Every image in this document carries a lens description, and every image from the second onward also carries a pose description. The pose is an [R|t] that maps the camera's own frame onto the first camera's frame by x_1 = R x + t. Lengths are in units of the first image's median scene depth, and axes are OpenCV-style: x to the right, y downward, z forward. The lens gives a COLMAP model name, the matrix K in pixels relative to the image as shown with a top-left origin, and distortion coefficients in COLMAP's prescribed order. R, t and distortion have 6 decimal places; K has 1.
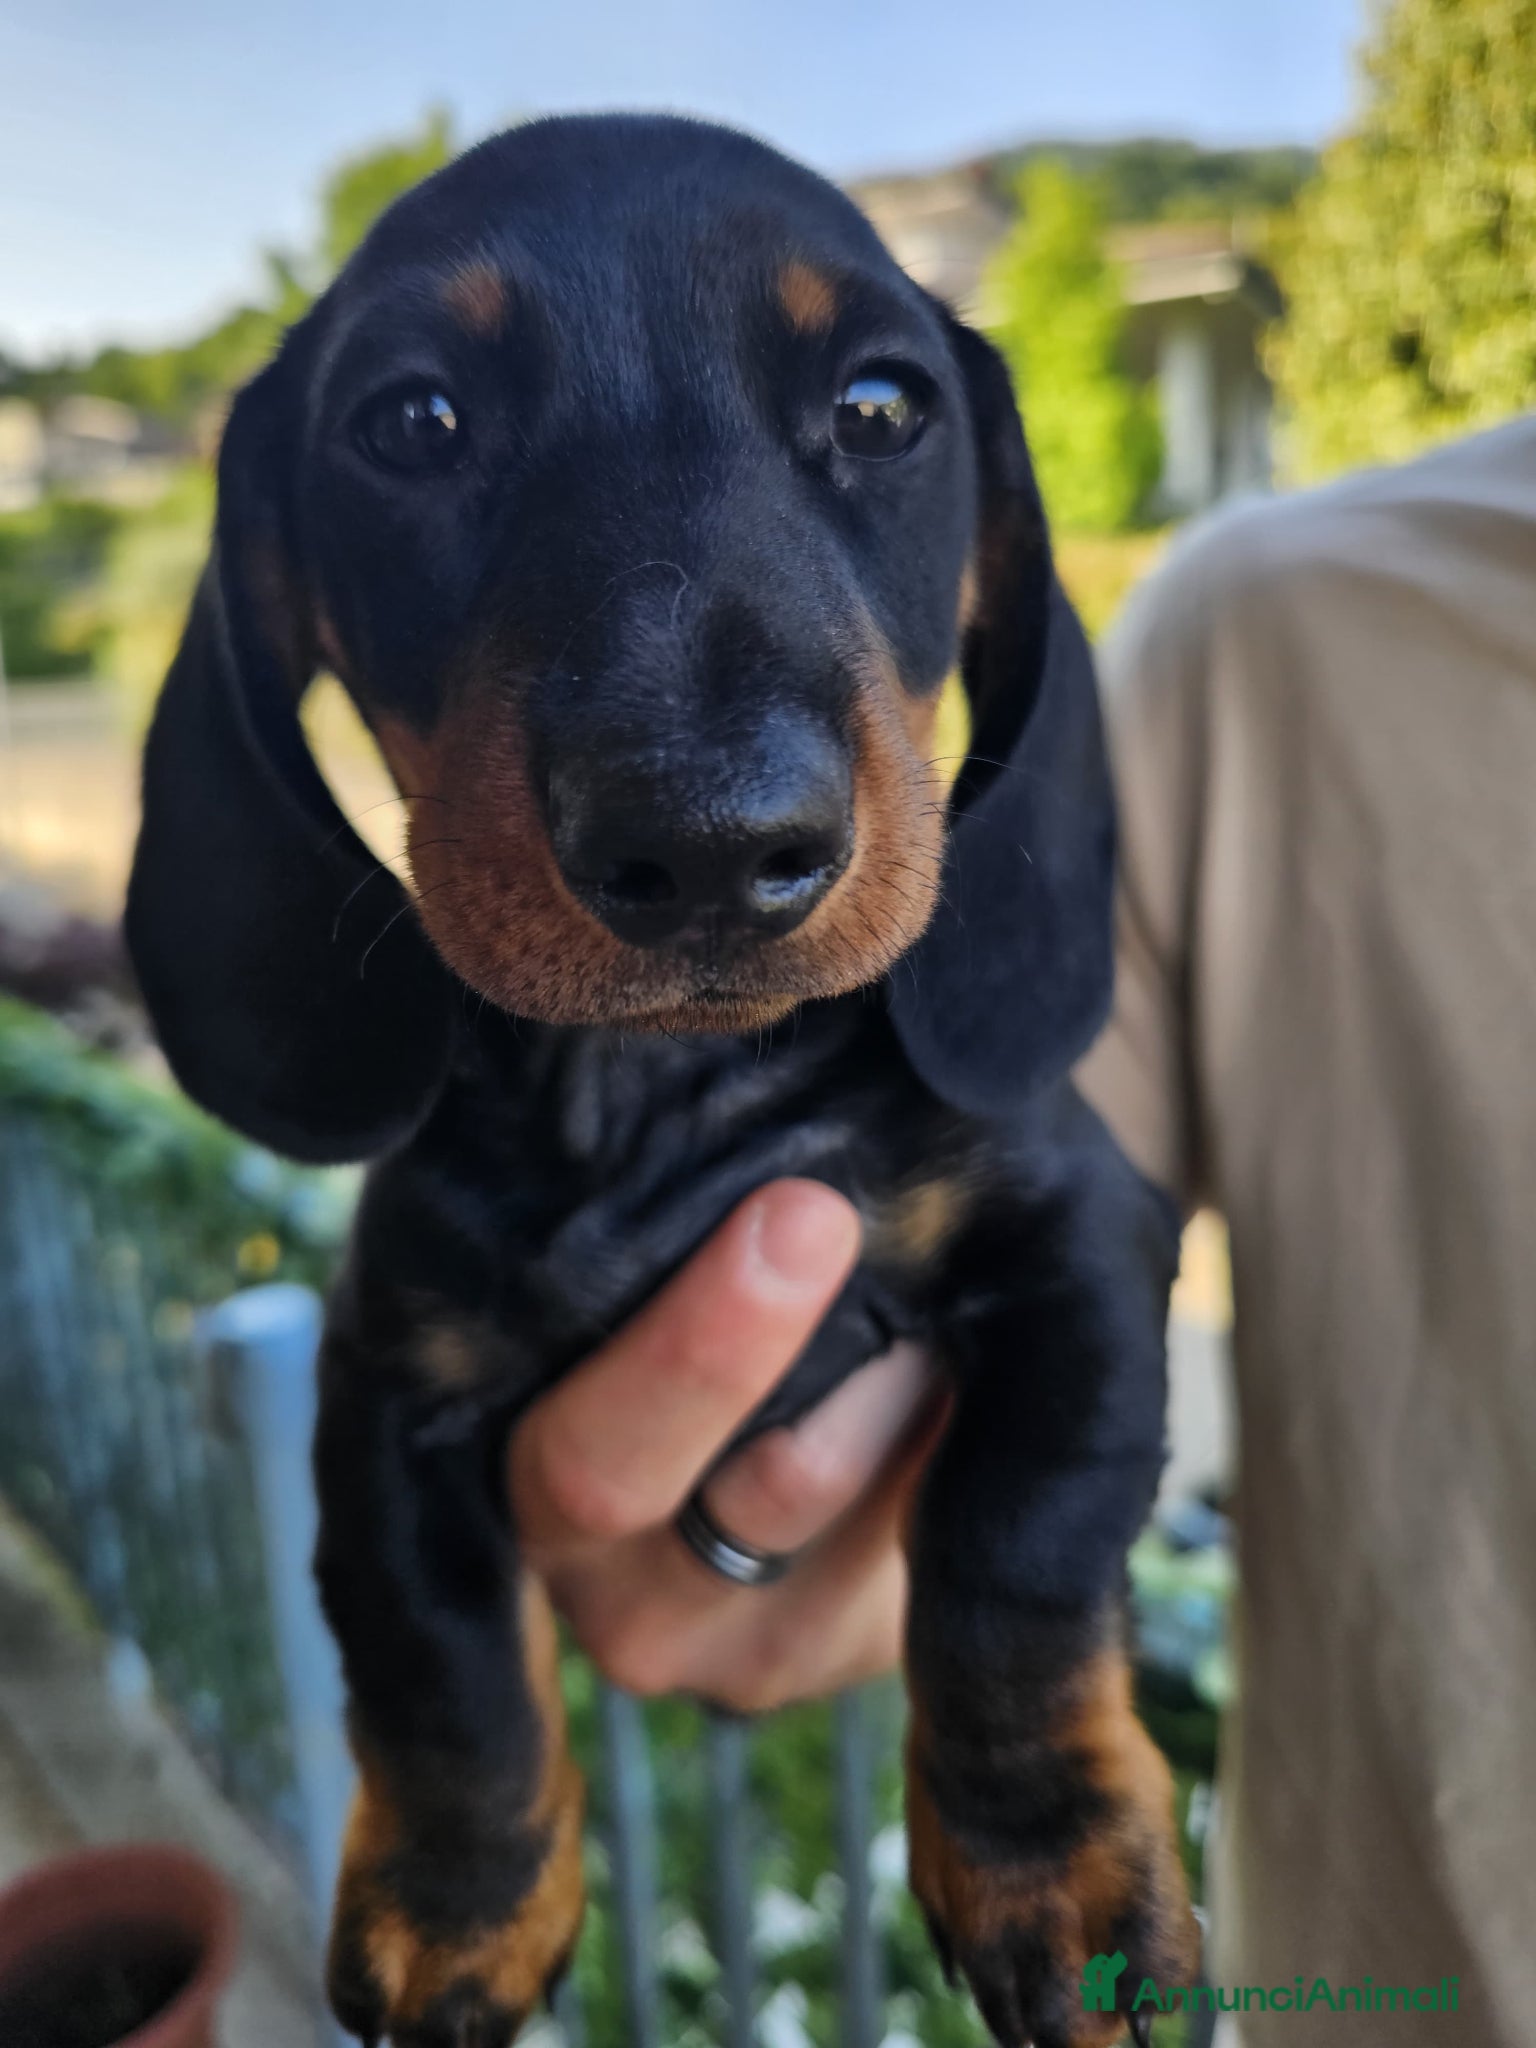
lens RADIAL K [[1558.7, 0, 739.5], [0, 1558.7, 1031.3], [0, 0, 1]] dist [-0.013111, -0.017741]
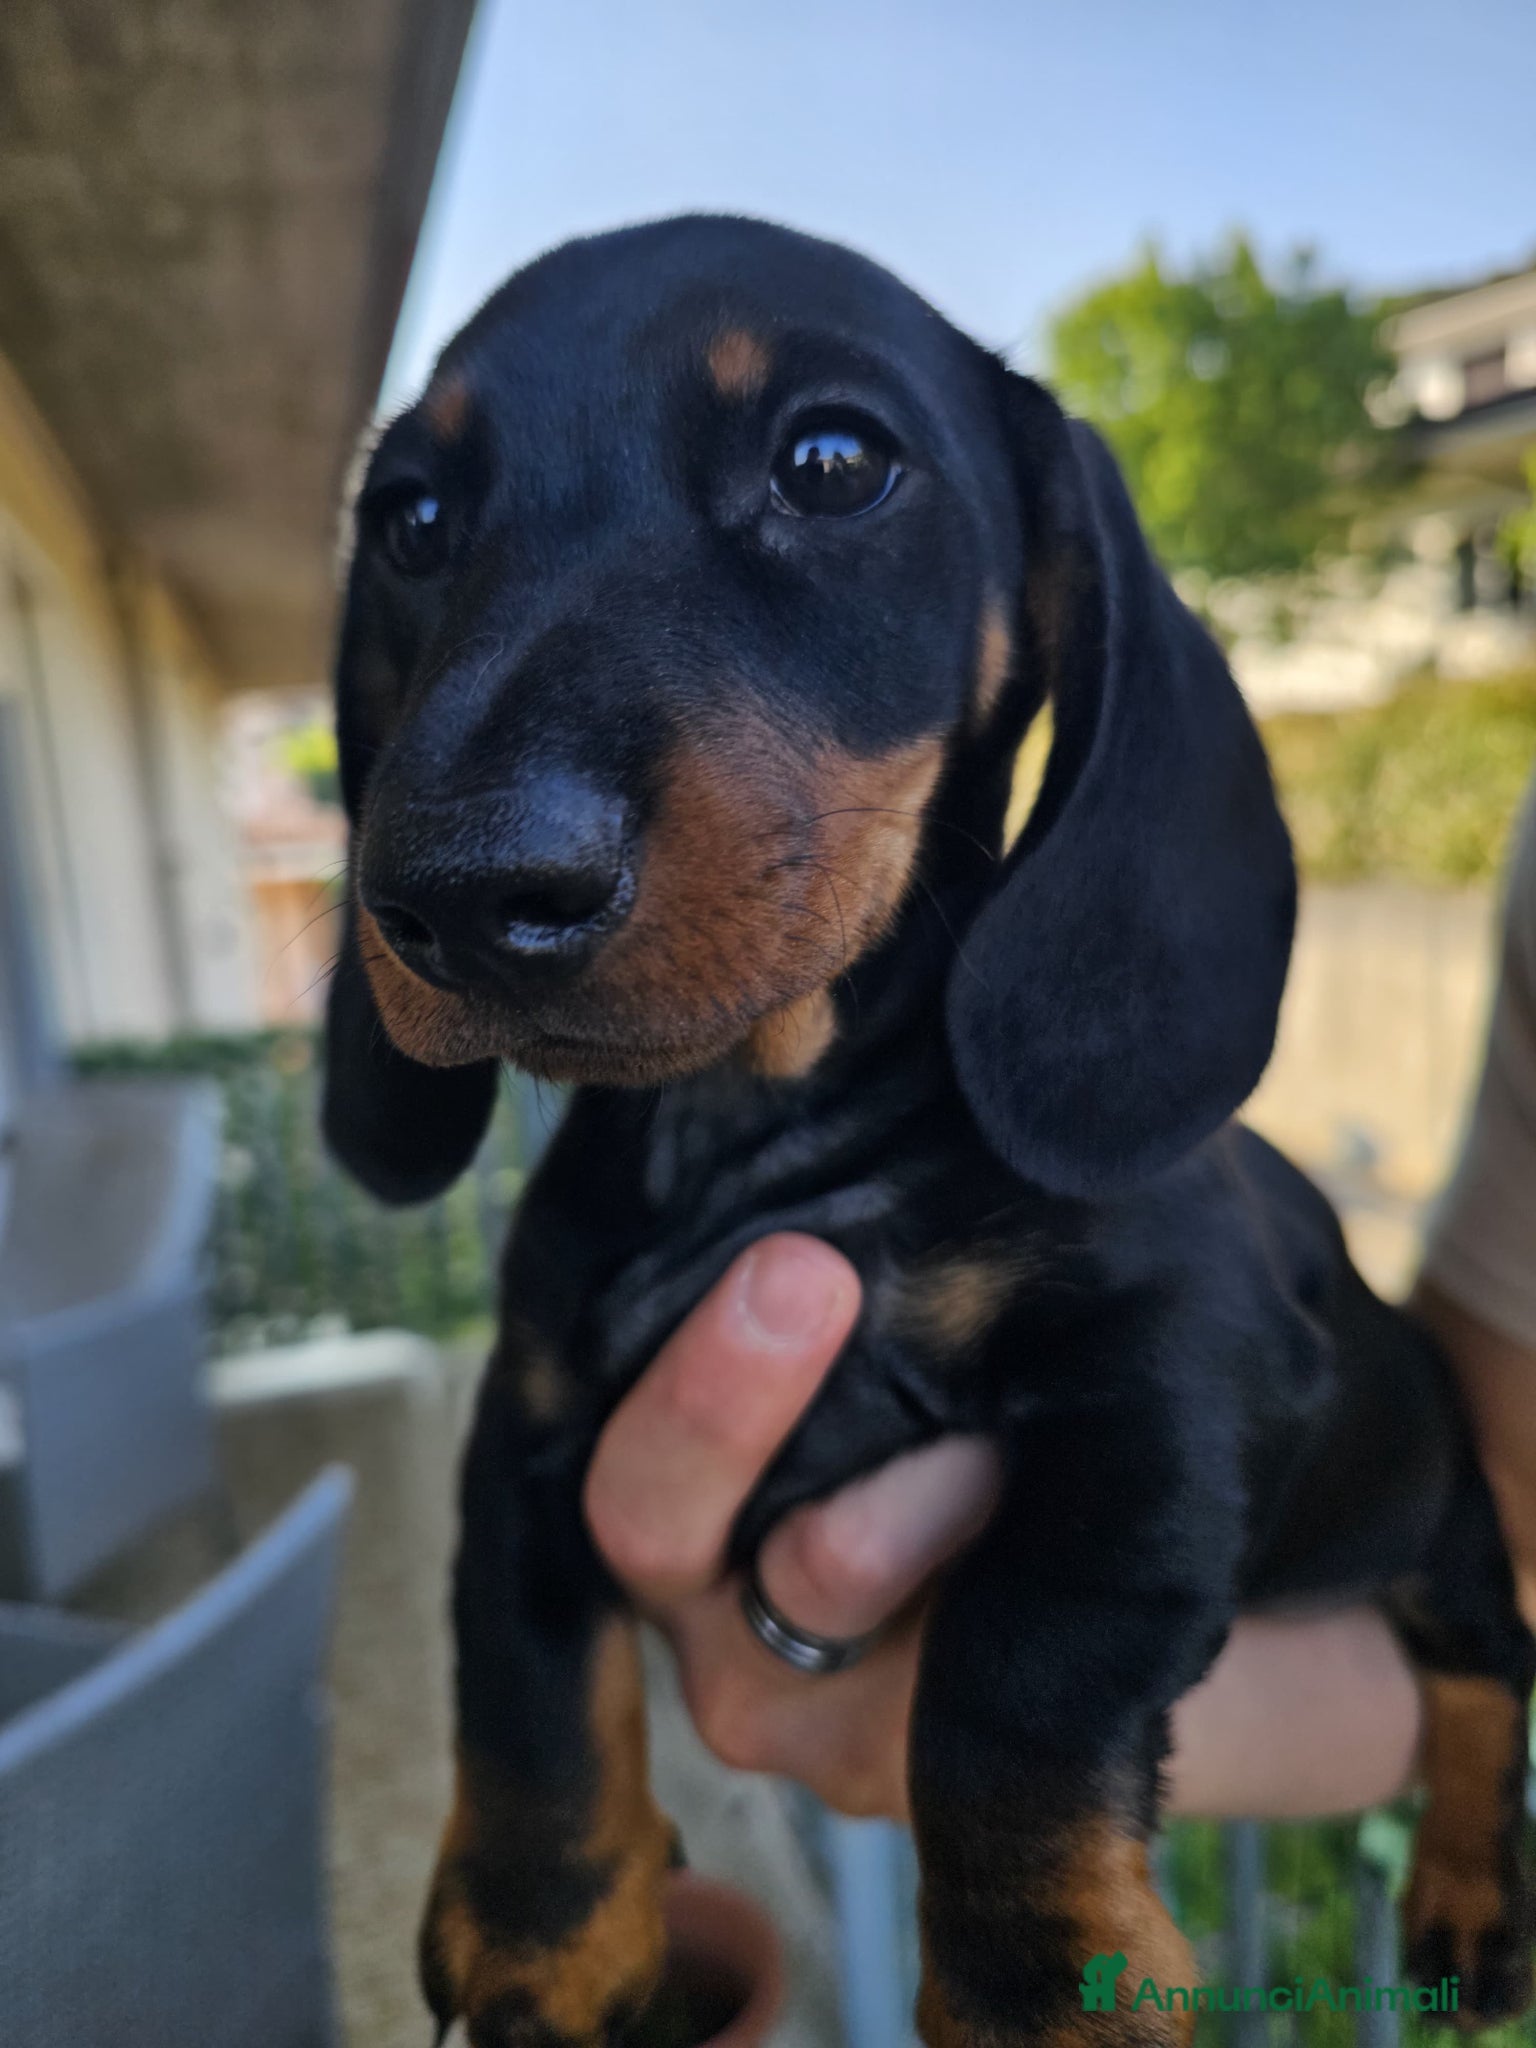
lens RADIAL K [[1558.7, 0, 770.4], [0, 1558.7, 1038.8], [0, 0, 1]] dist [-0.013111, -0.017741]
pose [[0.901852, 0.034573, -0.430659, 0.435361], [-0.060292, 0.997110, -0.046213, 0.011877], [0.427817, 0.067642, 0.901331, 0.096403]]
